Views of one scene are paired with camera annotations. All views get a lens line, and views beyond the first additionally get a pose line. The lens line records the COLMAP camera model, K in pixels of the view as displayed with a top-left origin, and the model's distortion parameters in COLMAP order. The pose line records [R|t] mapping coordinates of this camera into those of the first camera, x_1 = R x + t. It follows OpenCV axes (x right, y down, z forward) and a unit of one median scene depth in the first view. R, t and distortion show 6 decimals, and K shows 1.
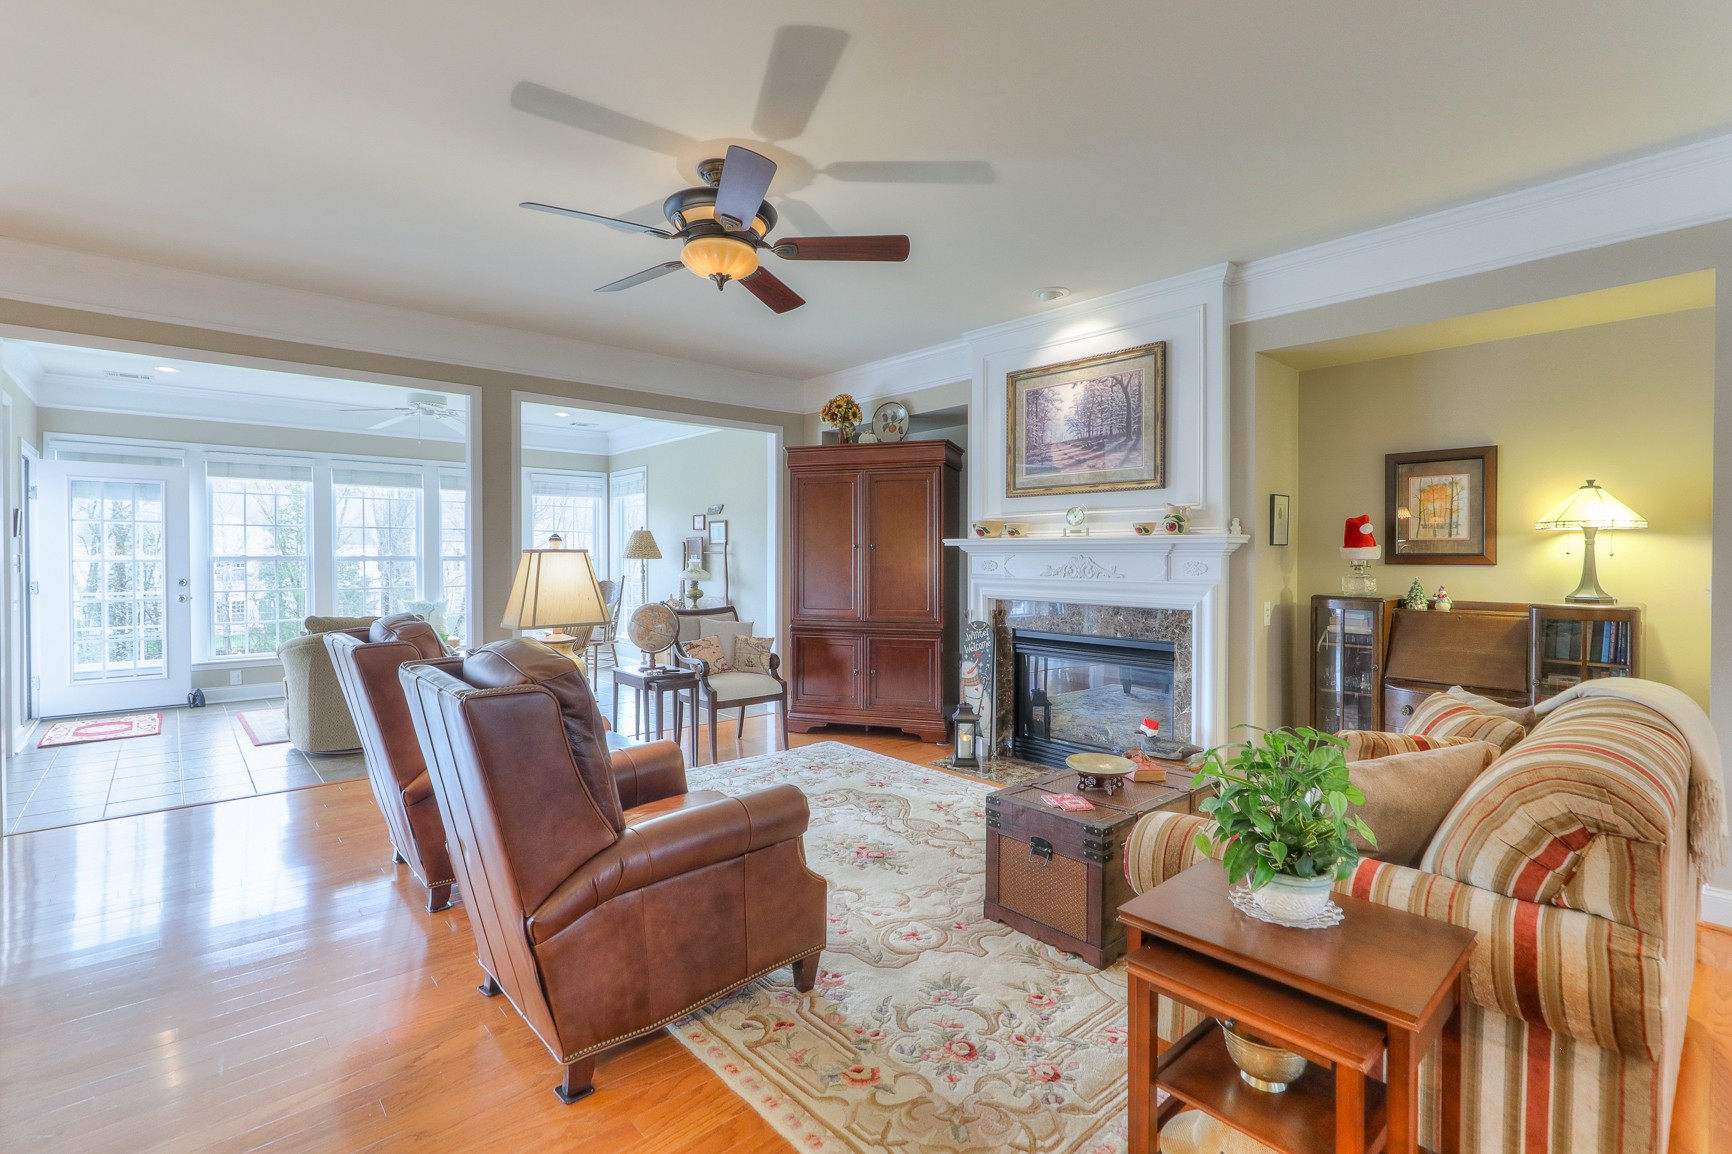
lens RADIAL K [[787.8, 0, 860.3], [0, 787.8, 561.9], [0, 0, 1]] dist [-0.018999, 0.006887]
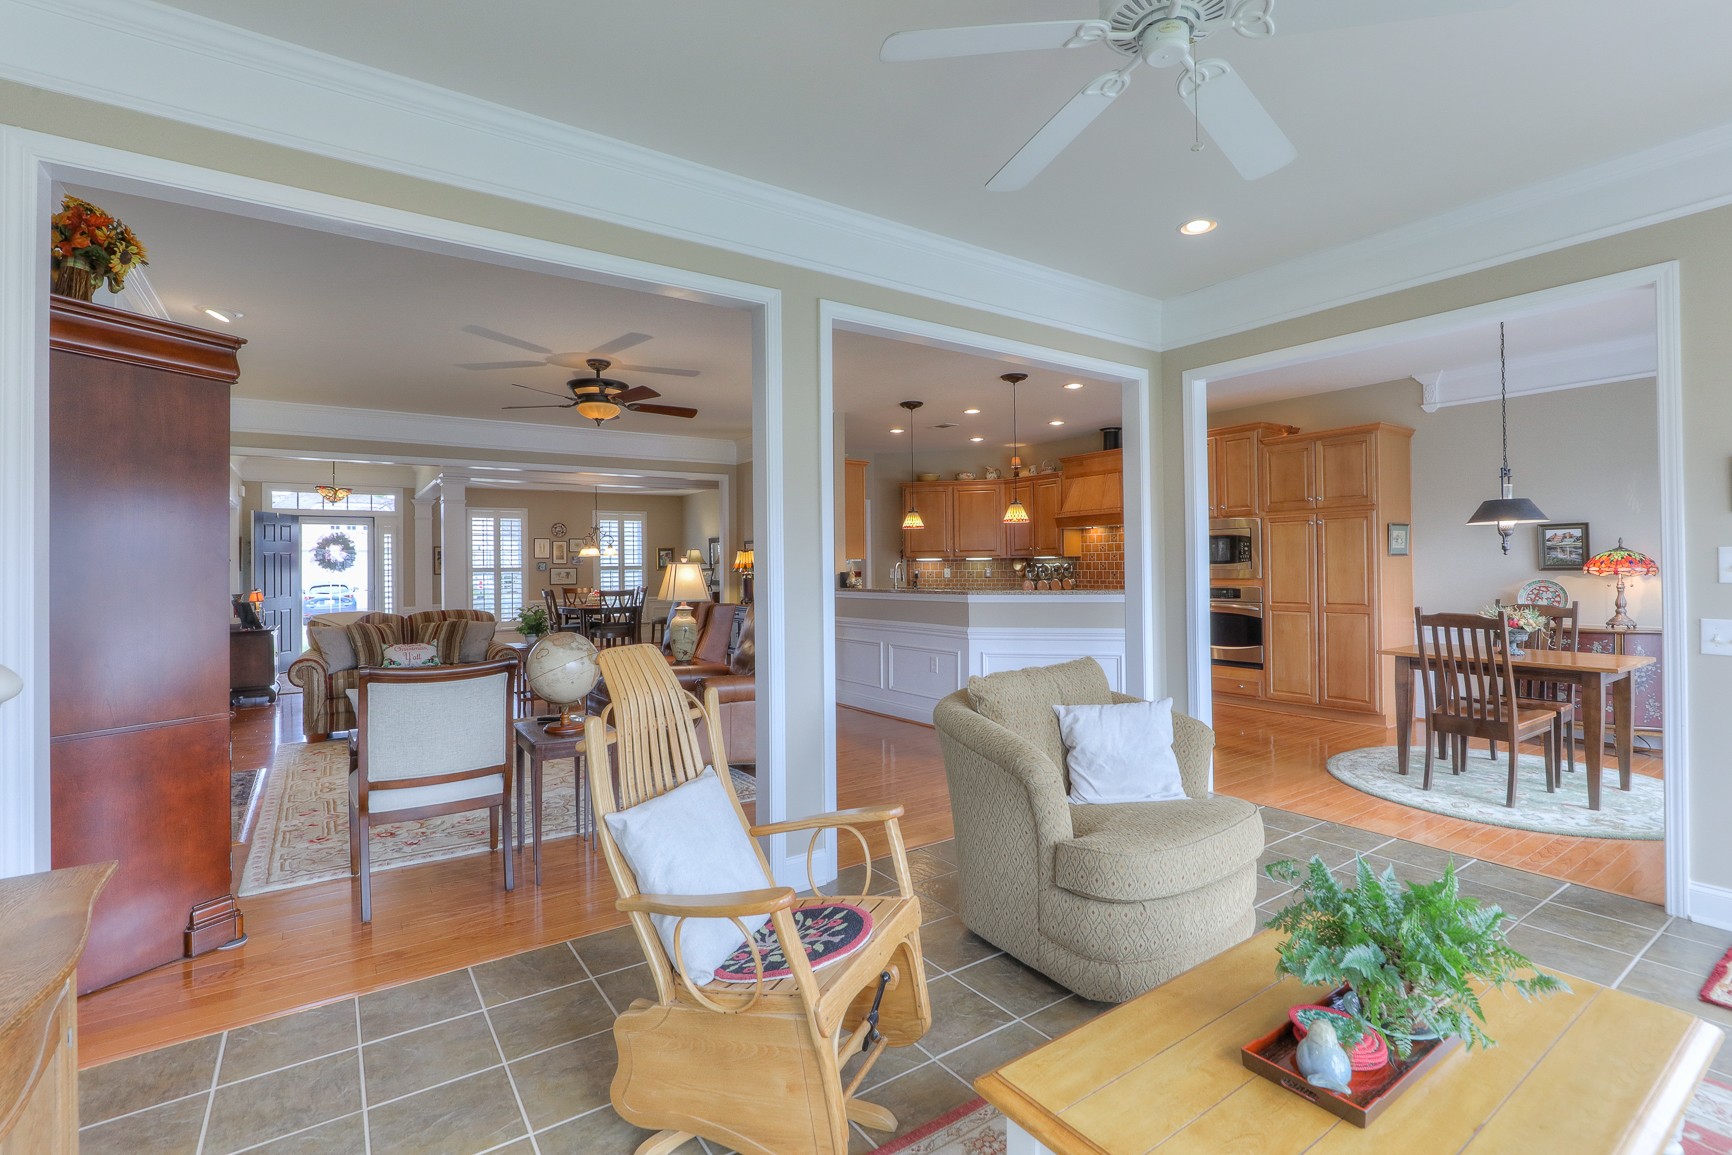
lens RADIAL K [[788.0, 0, 855.1], [0, 788.0, 562.8], [0, 0, 1]] dist [-0.020562, 0.005044]
pose [[-0.991756, 0.011557, 0.127621, -0.632917], [0.011787, 0.999930, 0.001050, -0.007736], [-0.127599, 0.002546, -0.991823, 1.723943]]
